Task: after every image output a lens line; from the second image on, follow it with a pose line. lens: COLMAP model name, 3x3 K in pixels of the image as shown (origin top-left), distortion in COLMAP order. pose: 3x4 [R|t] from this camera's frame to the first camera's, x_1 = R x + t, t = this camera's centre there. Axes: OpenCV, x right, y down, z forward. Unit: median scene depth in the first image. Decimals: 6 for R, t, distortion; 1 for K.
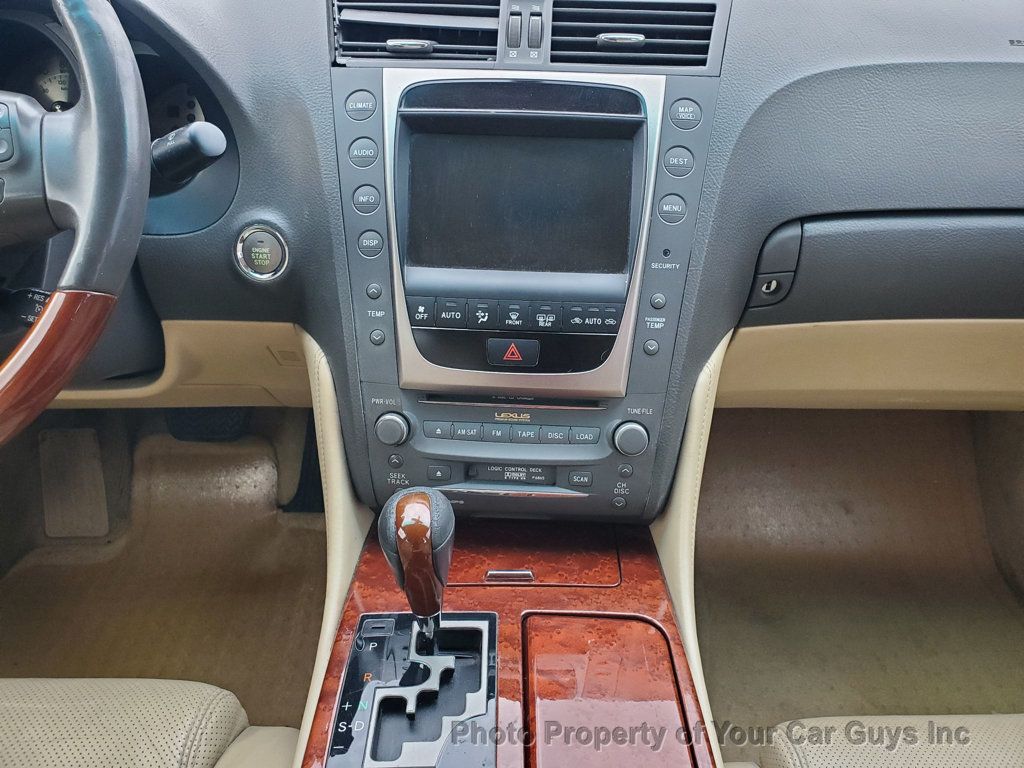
lens RADIAL K [[805.2, 0, 513.9], [0, 805.2, 389.6], [0, 0, 1]] dist [0.010413, 0.016317]
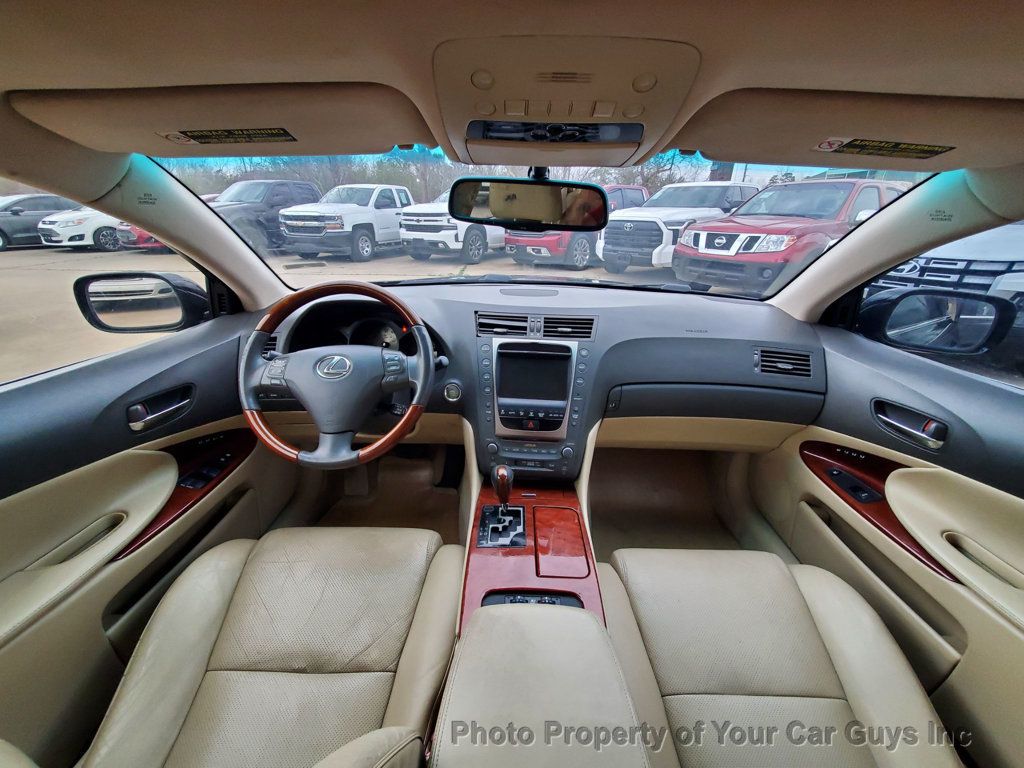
lens RADIAL K [[408.7, 0, 521.7], [0, 408.7, 386.5], [0, 0, 1]] dist [0.000443, 0.000083]
pose [[0.999851, 0.017151, 0.002075, -0.042742], [-0.016653, 0.988787, -0.148401, 0.045064], [-0.004596, 0.148344, 0.988925, -0.625615]]
